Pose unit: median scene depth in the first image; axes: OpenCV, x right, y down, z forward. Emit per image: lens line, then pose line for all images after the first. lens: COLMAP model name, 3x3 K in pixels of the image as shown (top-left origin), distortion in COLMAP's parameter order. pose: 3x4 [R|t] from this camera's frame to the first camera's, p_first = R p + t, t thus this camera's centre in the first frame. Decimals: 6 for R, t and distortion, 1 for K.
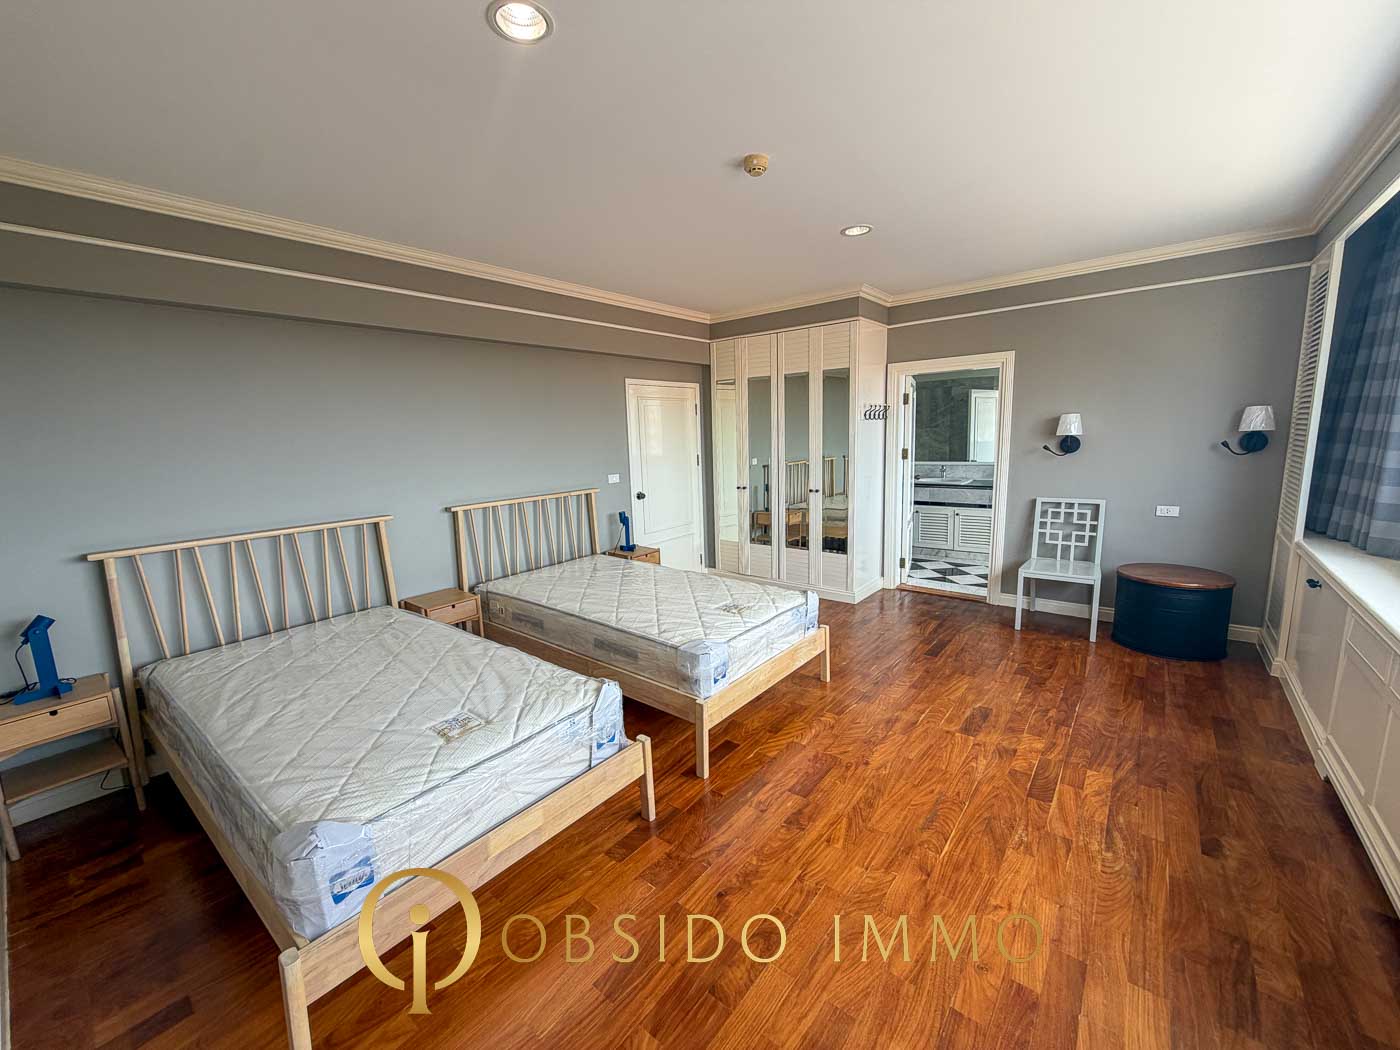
lens RADIAL K [[557.0, 0, 697.8], [0, 557.0, 525.2], [0, 0, 1]] dist [-0.000480, 0.000000]
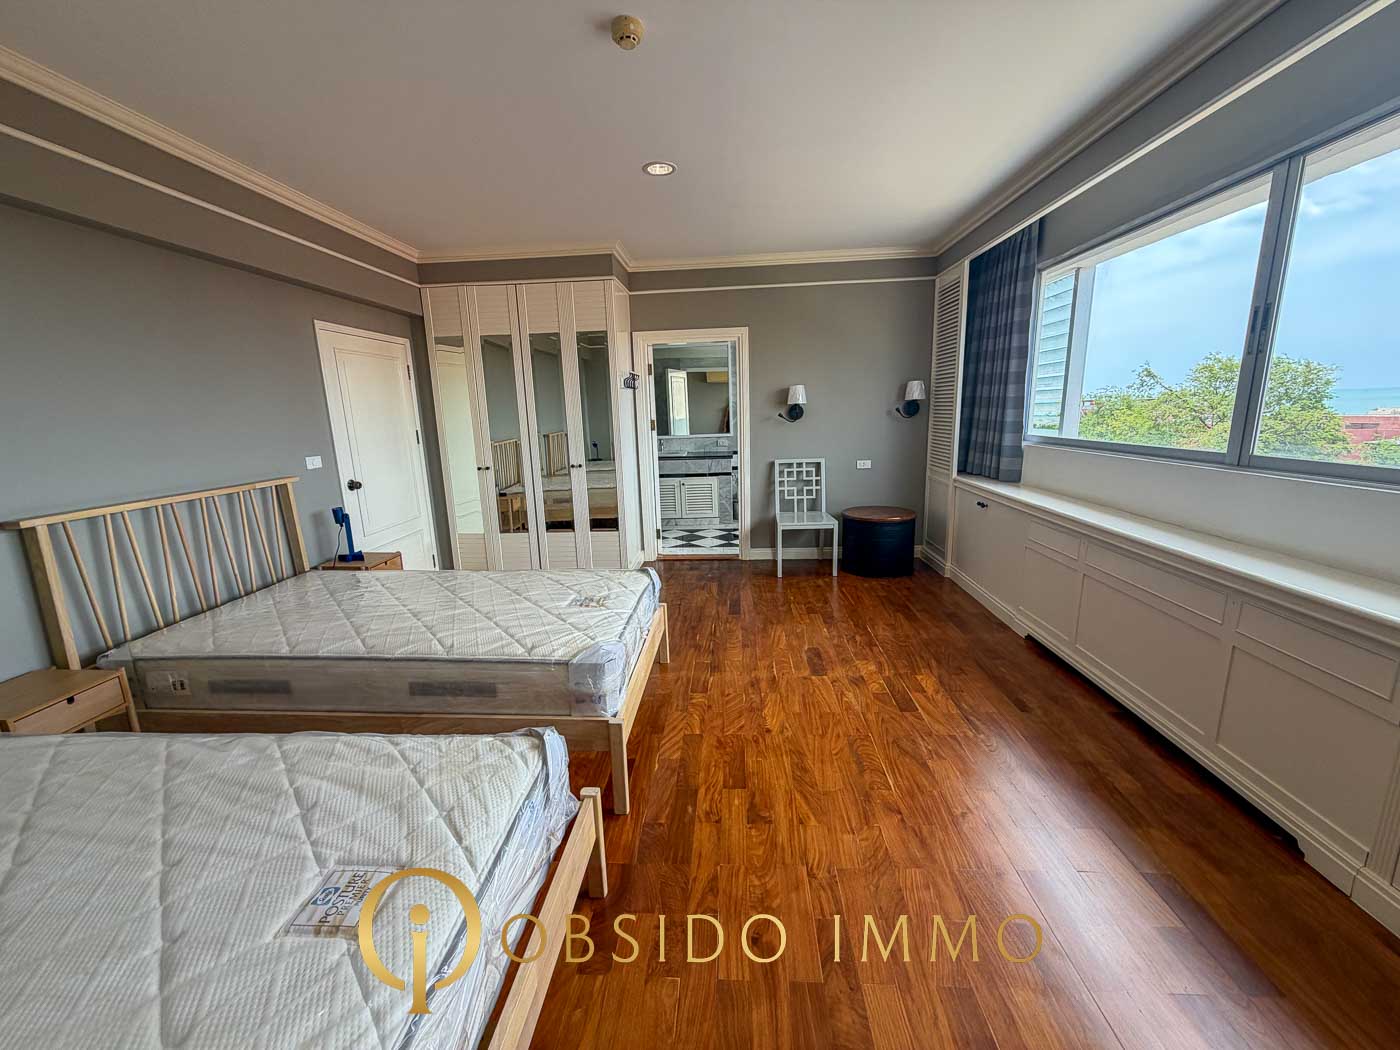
lens RADIAL K [[557.0, 0, 697.8], [0, 557.0, 525.2], [0, 0, 1]] dist [-0.000480, 0.000000]
pose [[0.816763, -0.111707, 0.566057, -0.203902], [0.099119, 0.993659, 0.053072, 0.007662], [-0.568396, 0.012759, 0.822656, 0.184053]]
